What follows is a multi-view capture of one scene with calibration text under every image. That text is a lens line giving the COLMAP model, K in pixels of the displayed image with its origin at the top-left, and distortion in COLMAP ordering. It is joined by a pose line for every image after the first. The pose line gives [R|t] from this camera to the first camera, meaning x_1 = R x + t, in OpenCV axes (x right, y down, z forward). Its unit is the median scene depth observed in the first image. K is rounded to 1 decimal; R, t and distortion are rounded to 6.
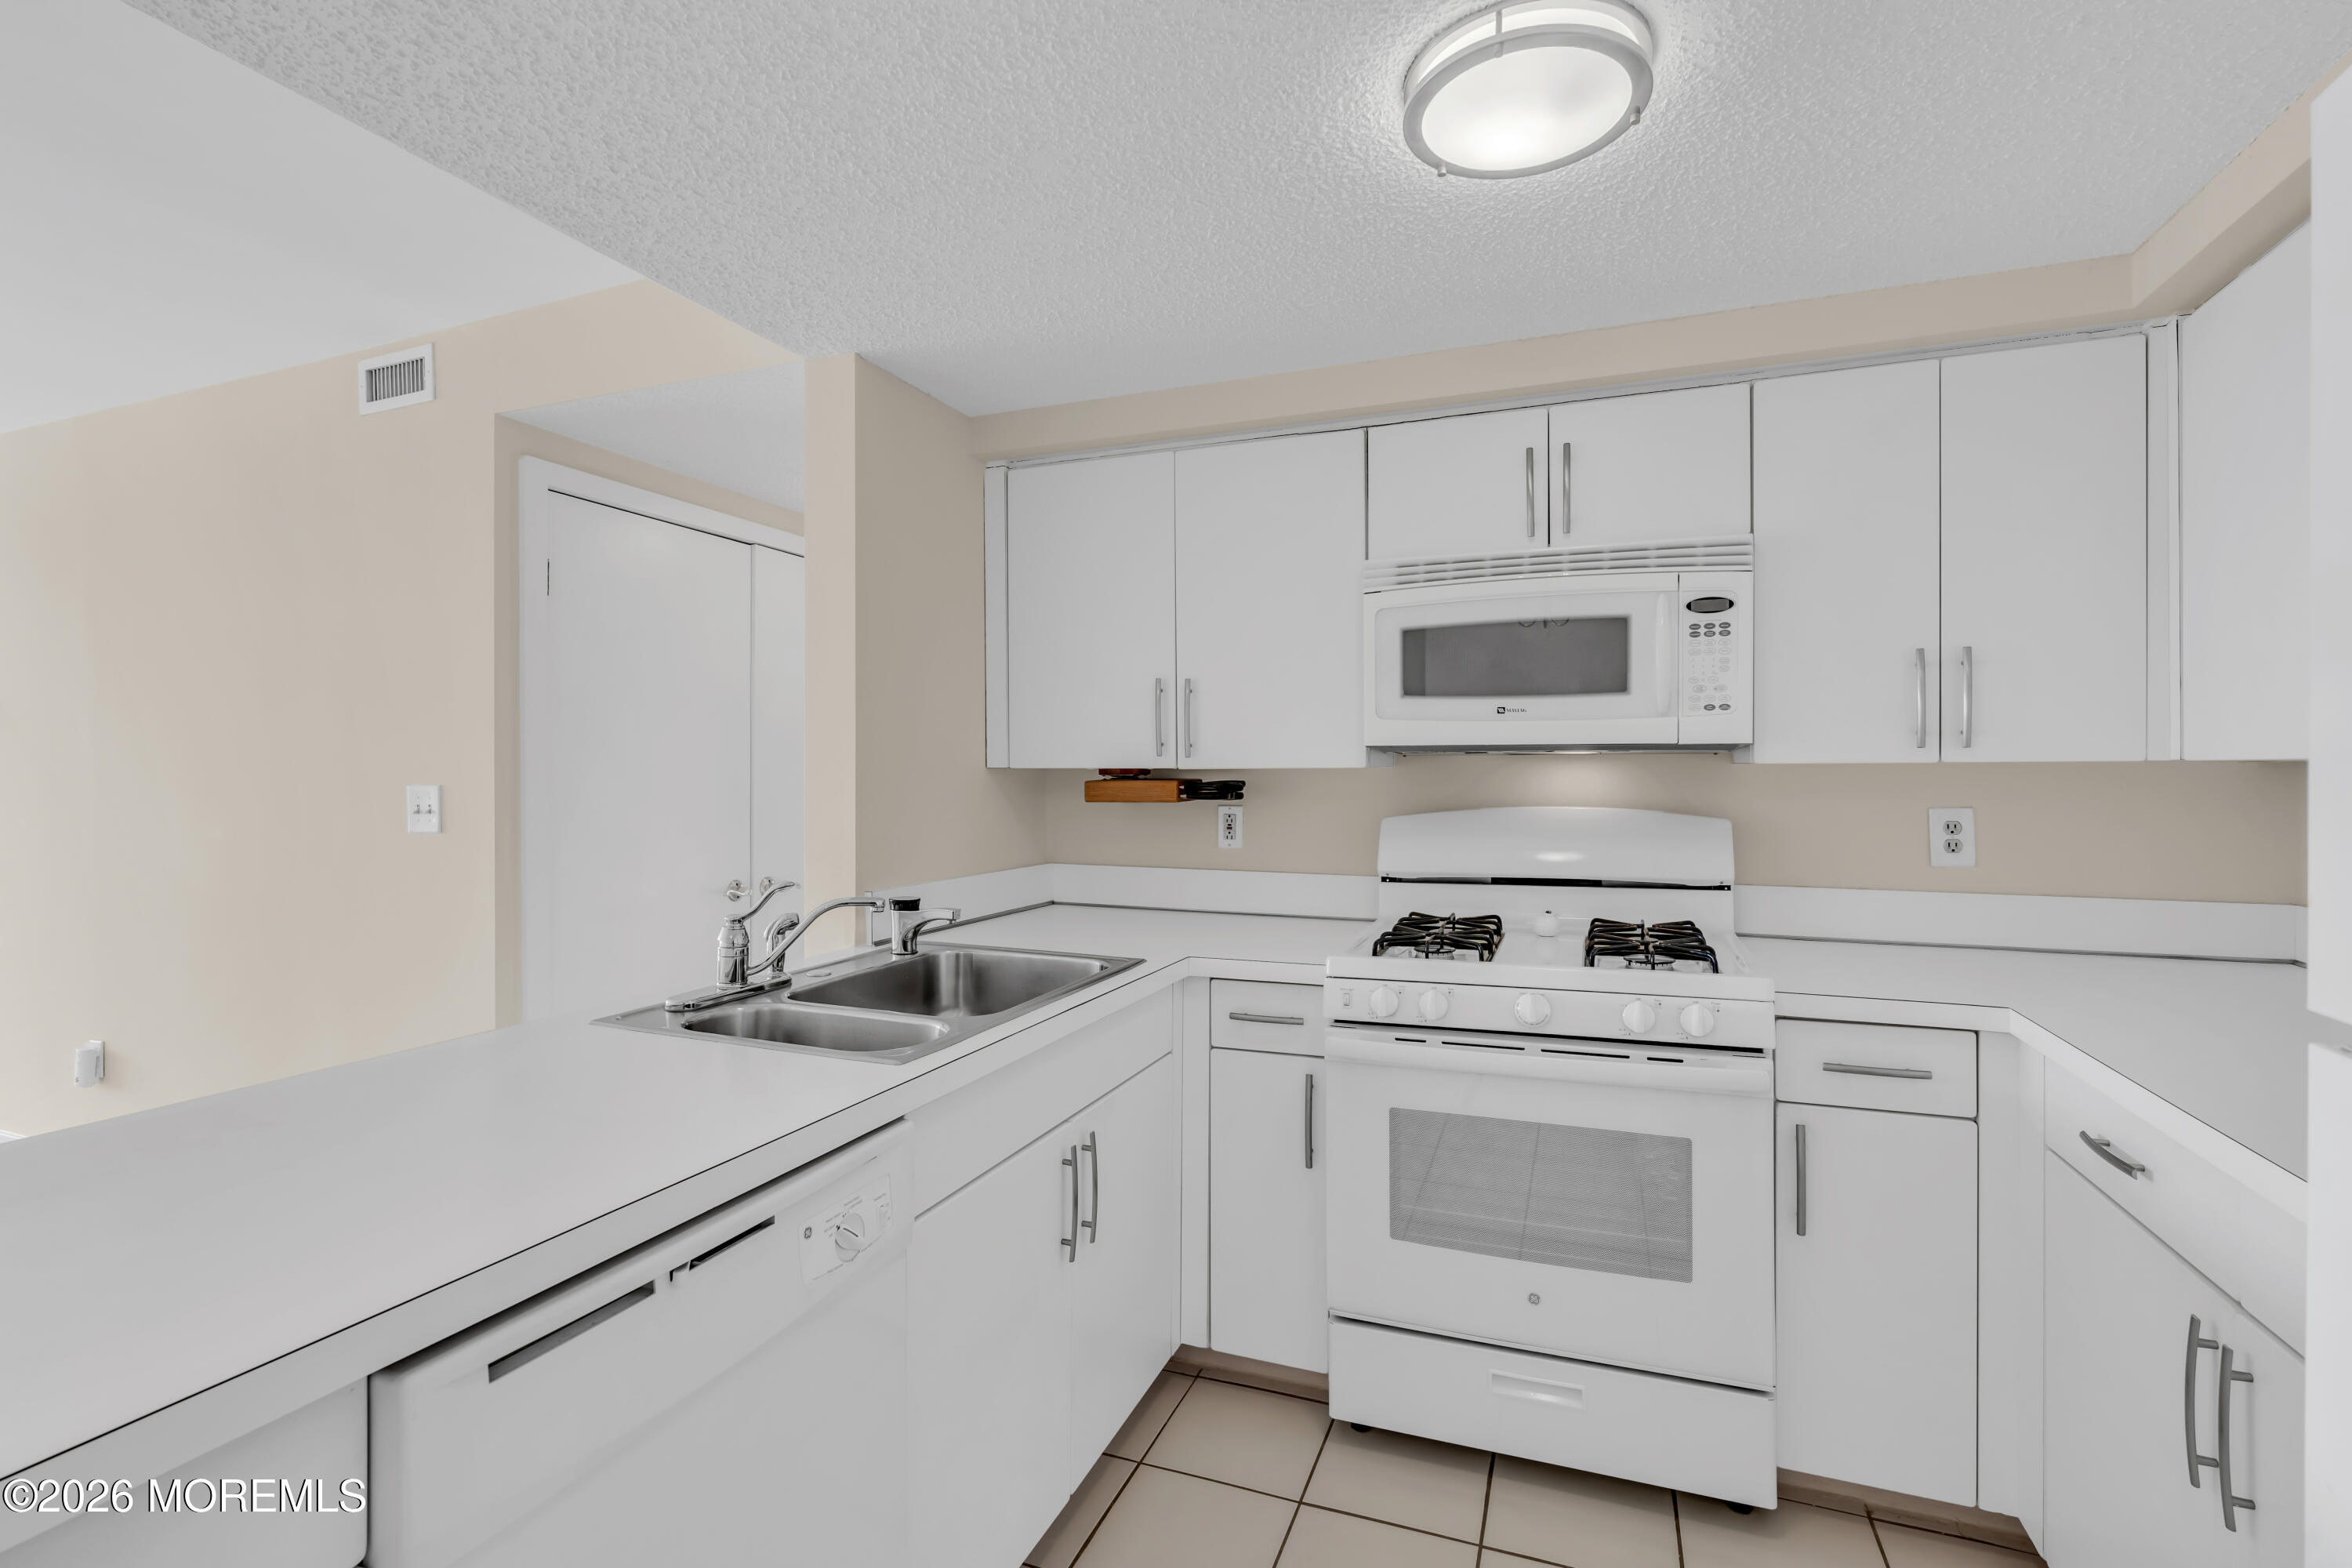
lens RADIAL K [[1080.9, 0, 1171.9], [0, 1080.9, 775.6], [0, 0, 1]] dist [-0.008118, 0.003801]
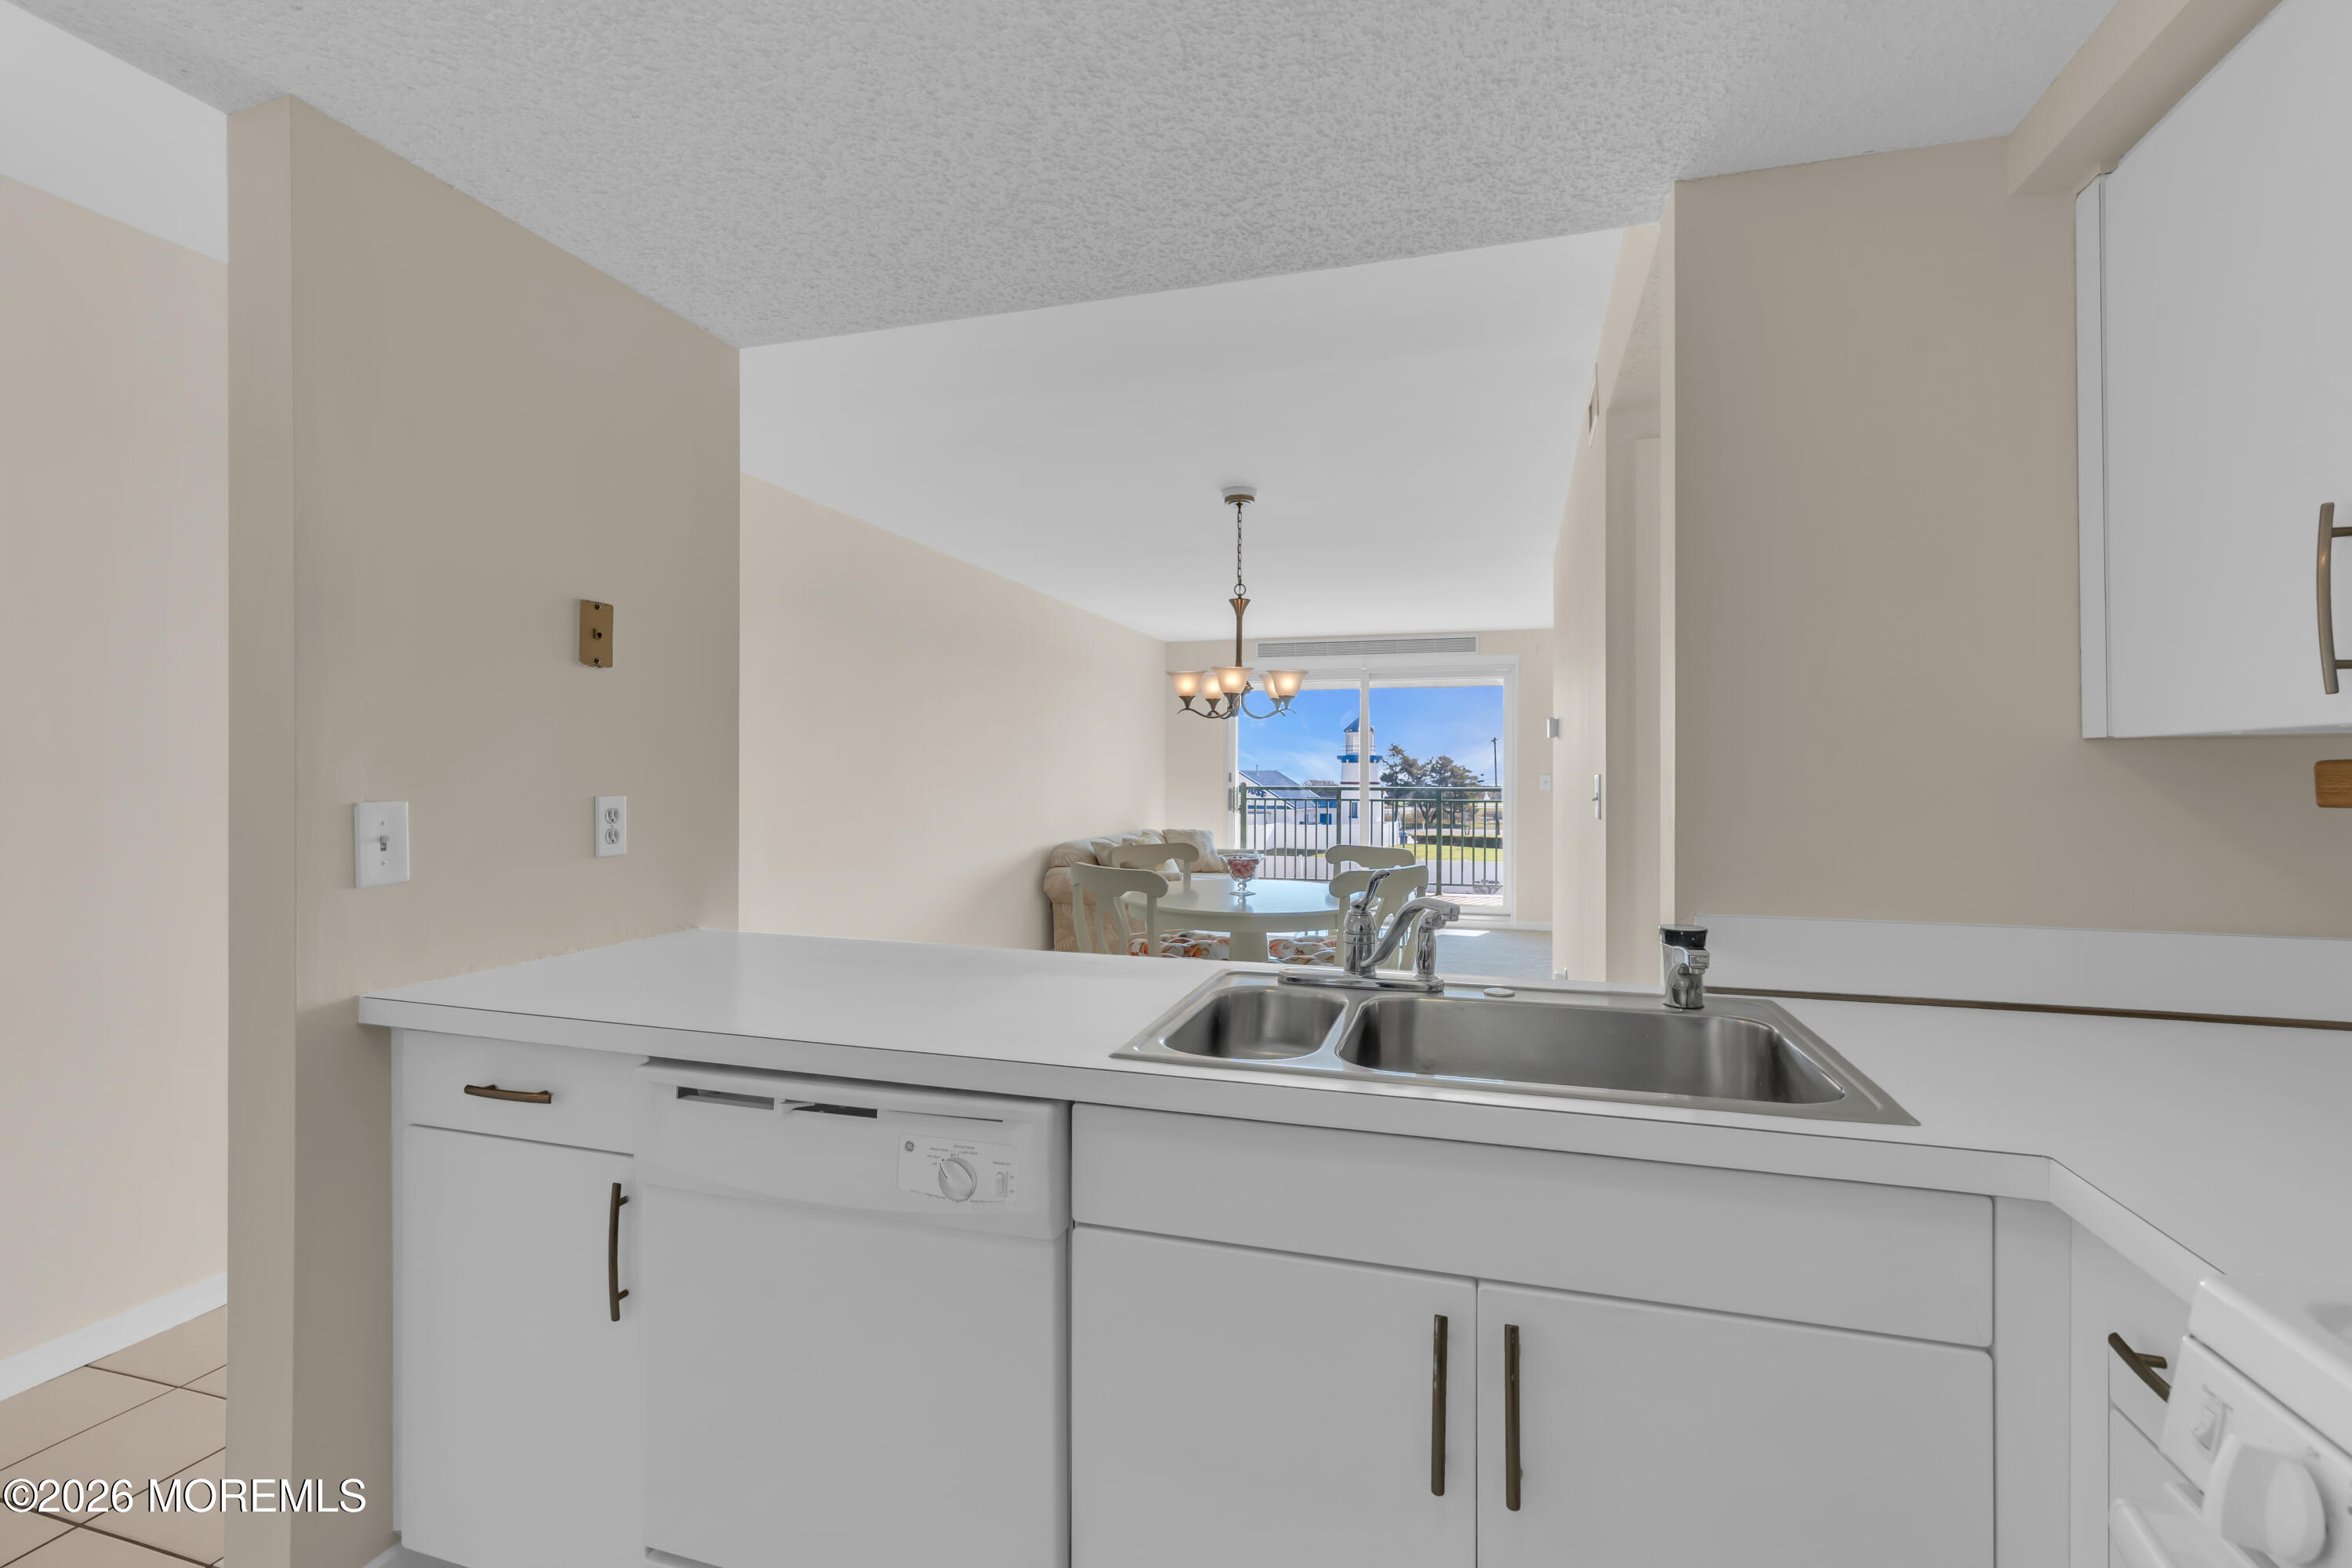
lens RADIAL K [[1051.8, 0, 1171.8], [0, 1051.8, 776.6], [0, 0, 1]] dist [-0.003437, 0.000647]
pose [[0.079009, -0.001541, -0.996873, 0.423651], [-0.004720, 0.999987, -0.001920, 0.019084], [0.996863, 0.004857, 0.079001, 0.640138]]
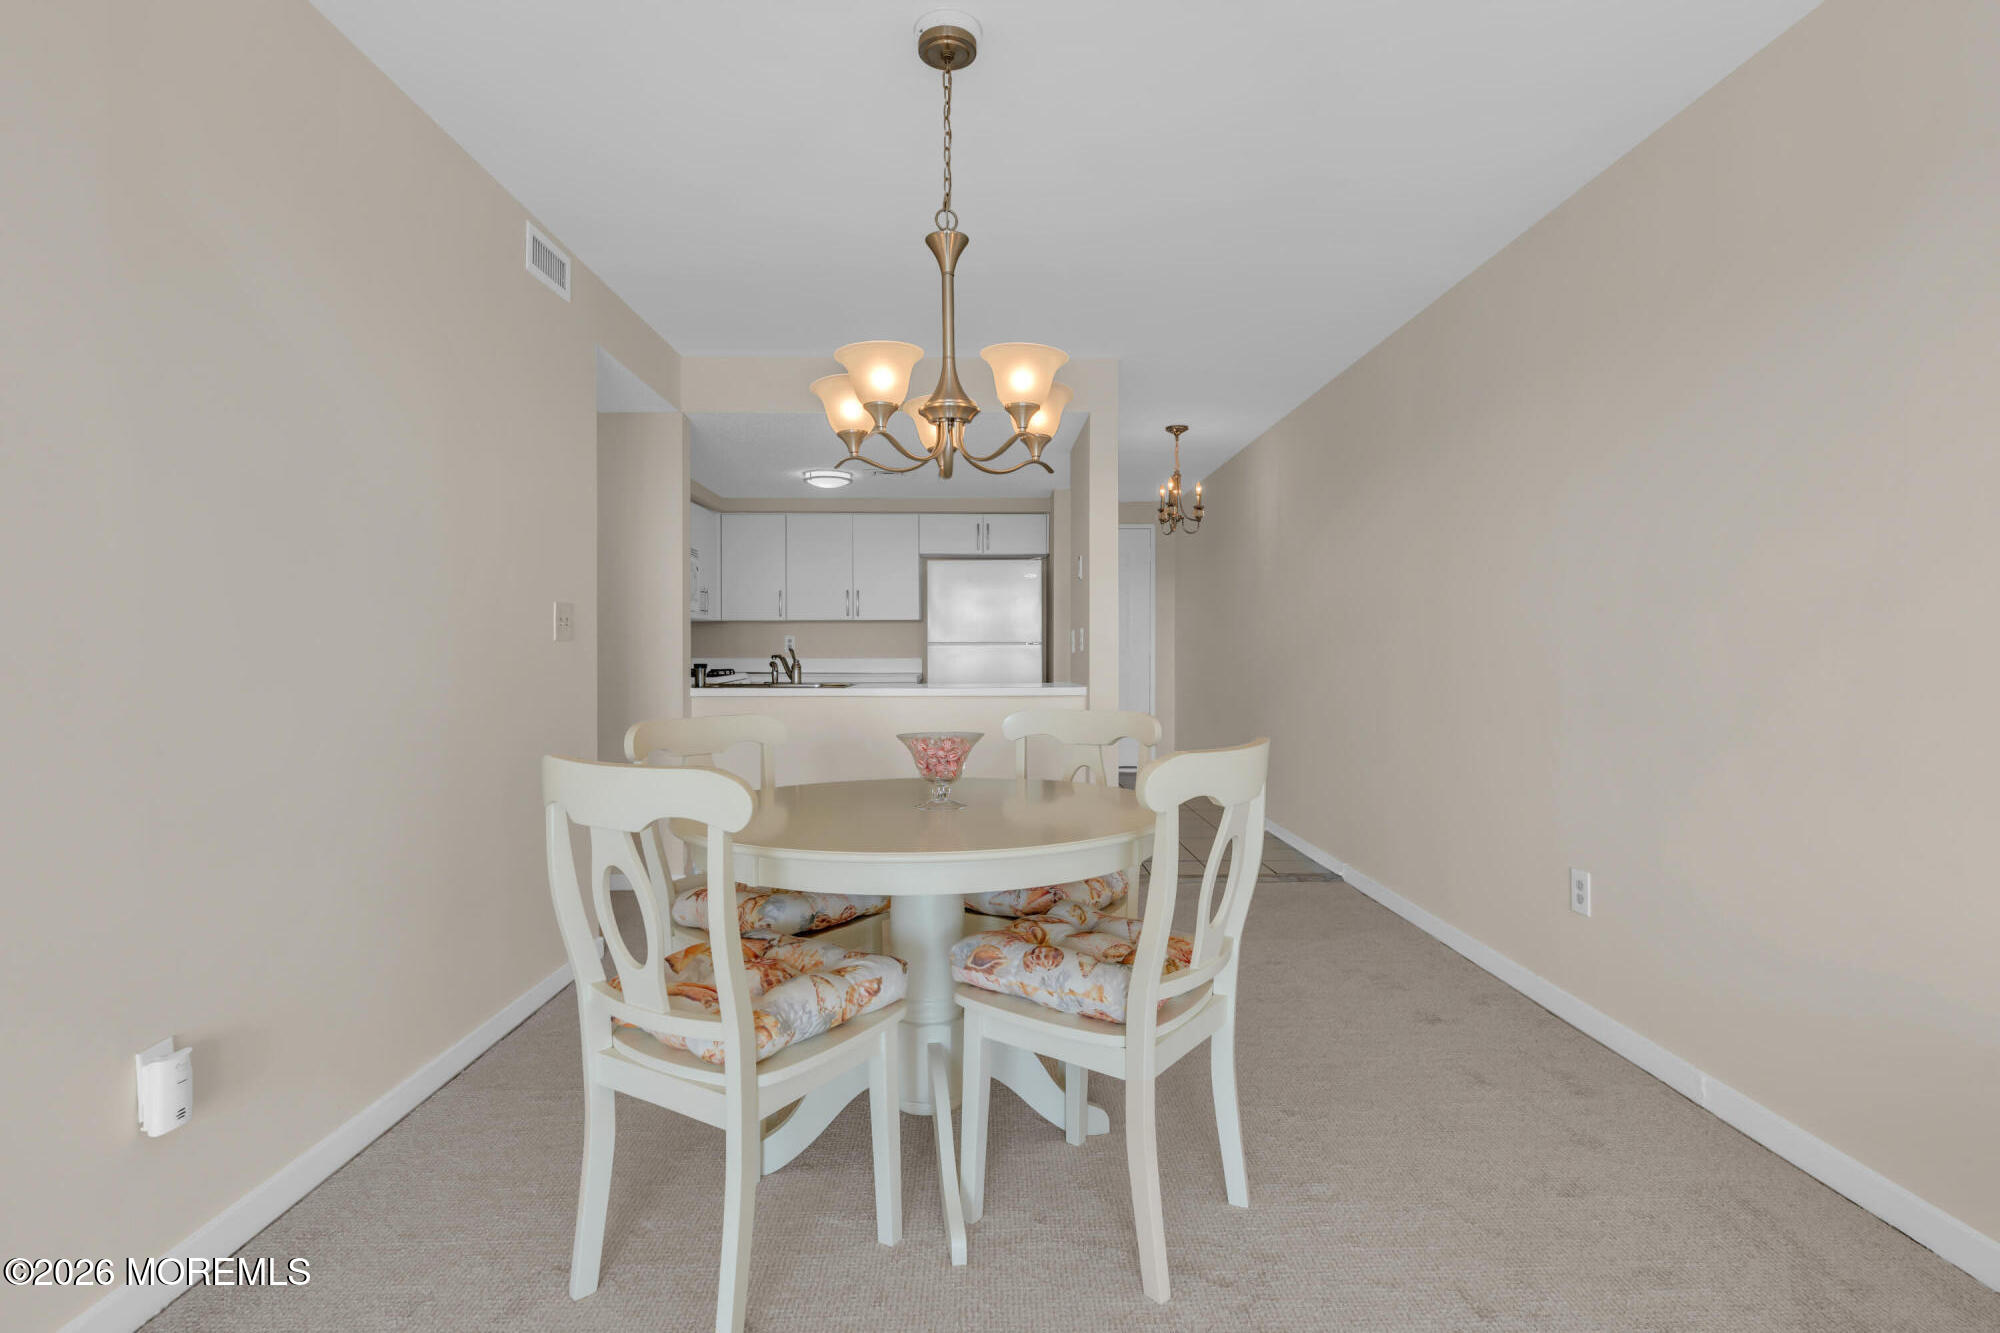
lens RADIAL K [[965.6, 0, 1000.6], [0, 965.6, 659.7], [0, 0, 1]] dist [-0.012443, 0.001059]
pose [[-0.388834, -0.010298, 0.921250, -2.518198], [0.001784, 0.999927, 0.011930, 0.083093], [-0.921306, 0.006282, -0.388787, 1.261414]]
